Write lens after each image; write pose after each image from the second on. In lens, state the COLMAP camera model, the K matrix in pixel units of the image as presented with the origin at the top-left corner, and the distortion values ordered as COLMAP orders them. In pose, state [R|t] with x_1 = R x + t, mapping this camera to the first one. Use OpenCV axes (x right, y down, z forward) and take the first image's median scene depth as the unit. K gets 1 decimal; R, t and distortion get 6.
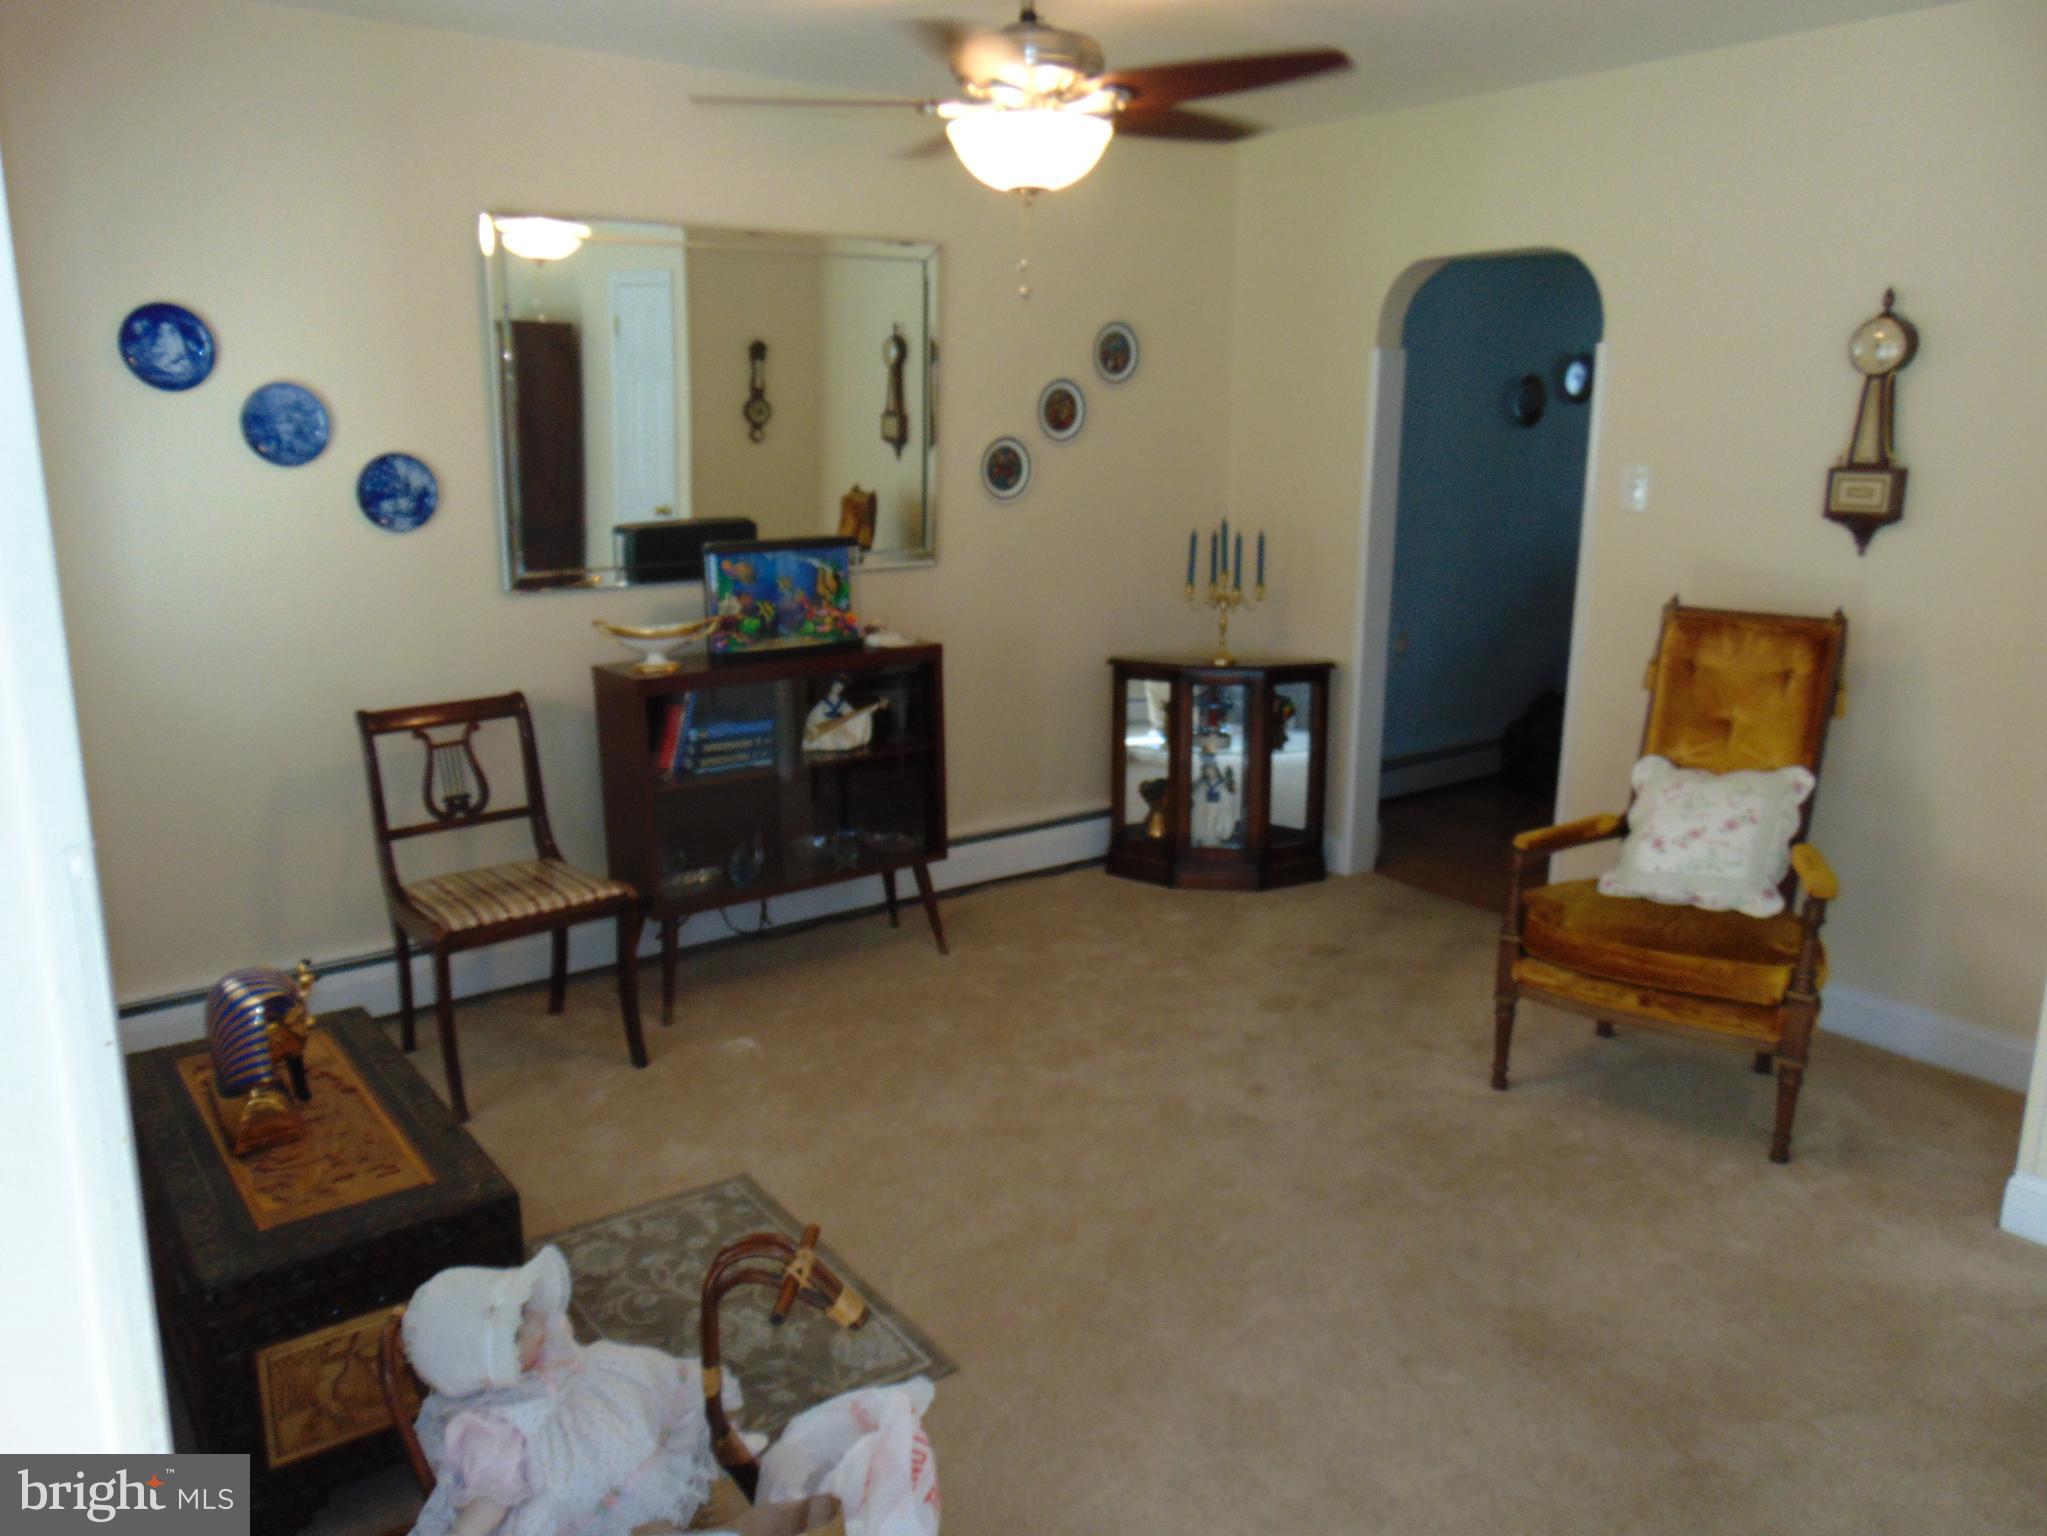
lens RADIAL K [[1540.6, 0, 1018.3], [0, 1540.6, 761.5], [0, 0, 1]] dist [-0.029803, 0.076255]
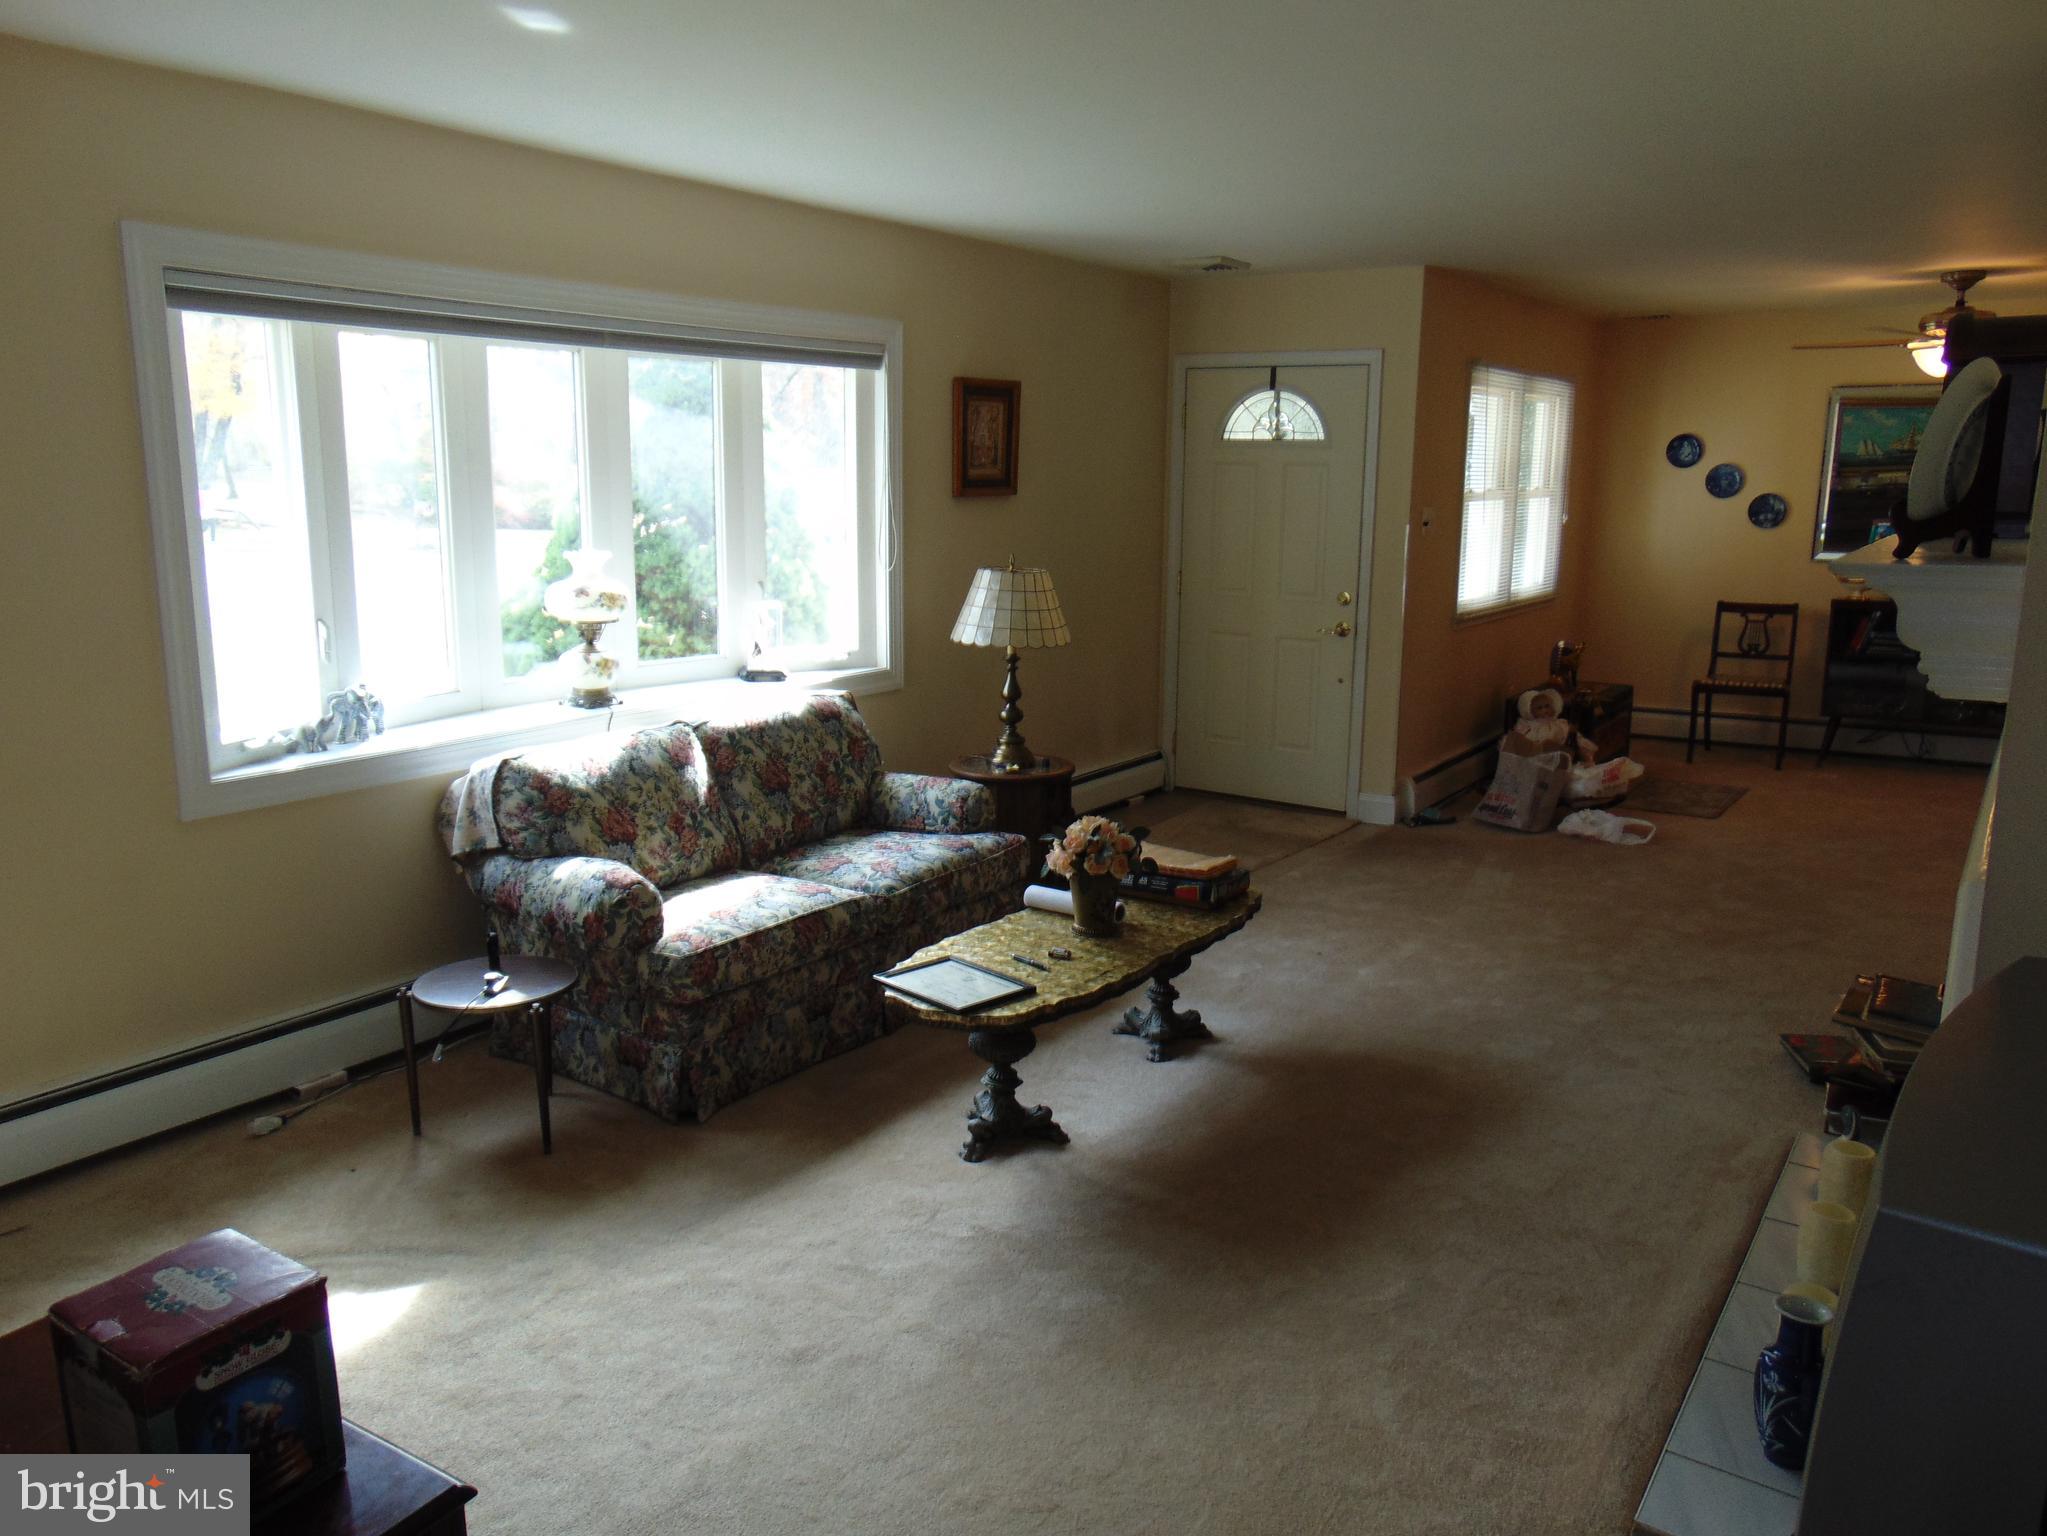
lens RADIAL K [[1540.6, 0, 1009.7], [0, 1540.6, 751.8], [0, 0, 1]] dist [-0.029803, 0.076255]
pose [[0.335857, 0.165415, -0.927275, 1.408713], [-0.228540, 0.969352, 0.090145, 0.225146], [0.913767, 0.181643, 0.363367, -0.802259]]
